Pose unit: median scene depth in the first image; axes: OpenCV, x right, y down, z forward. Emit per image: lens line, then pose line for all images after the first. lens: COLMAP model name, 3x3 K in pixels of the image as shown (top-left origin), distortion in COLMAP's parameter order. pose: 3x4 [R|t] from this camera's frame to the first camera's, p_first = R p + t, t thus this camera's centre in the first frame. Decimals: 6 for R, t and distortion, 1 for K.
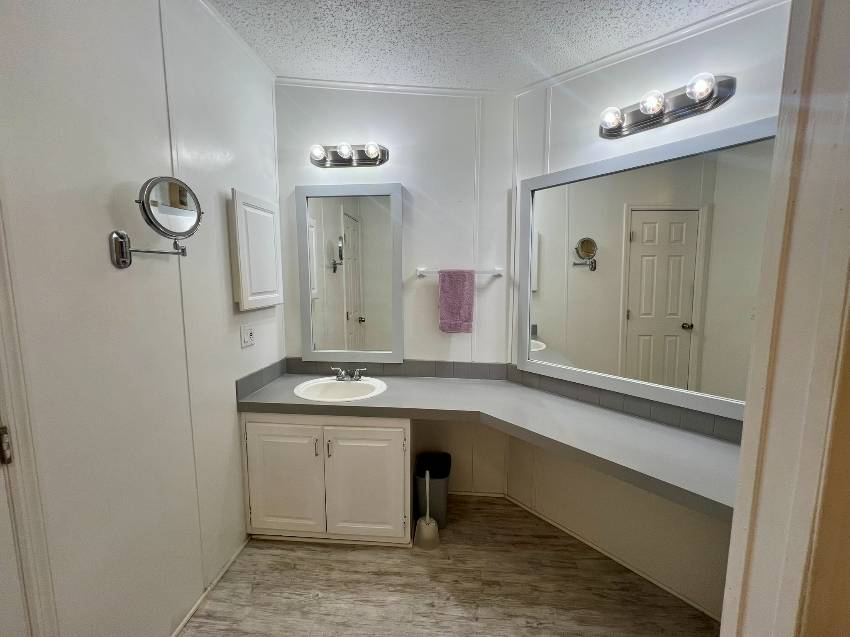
lens RADIAL K [[343.8, 0, 425.8], [0, 343.8, 316.2], [0, 0, 1]] dist [0.000508, 0.001248]
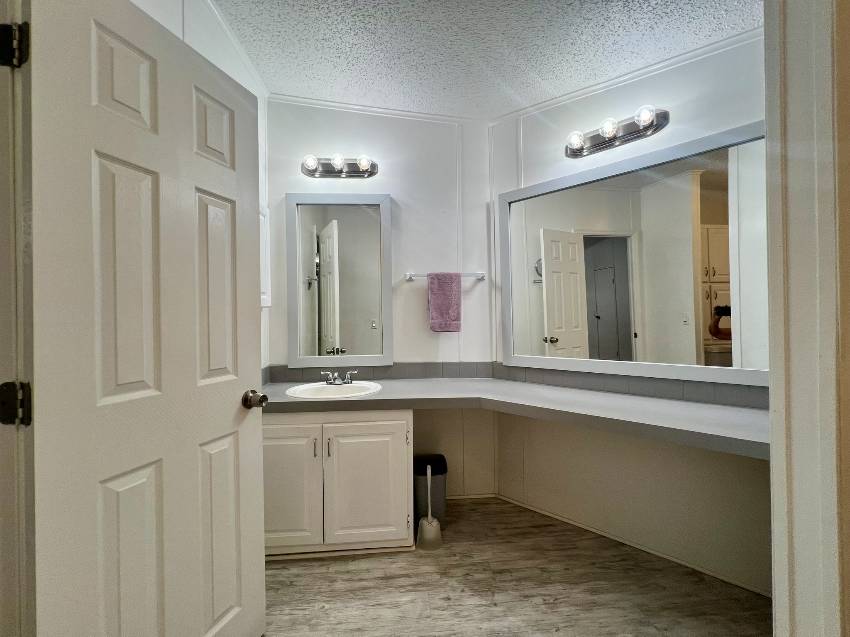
lens RADIAL K [[343.8, 0, 425.4], [0, 343.8, 317.1], [0, 0, 1]] dist [0.000508, 0.001248]
pose [[0.987998, -0.015764, 0.153660, -0.150913], [0.033986, 0.992586, -0.116694, 0.139400], [-0.150682, 0.120516, 0.981209, -0.027335]]
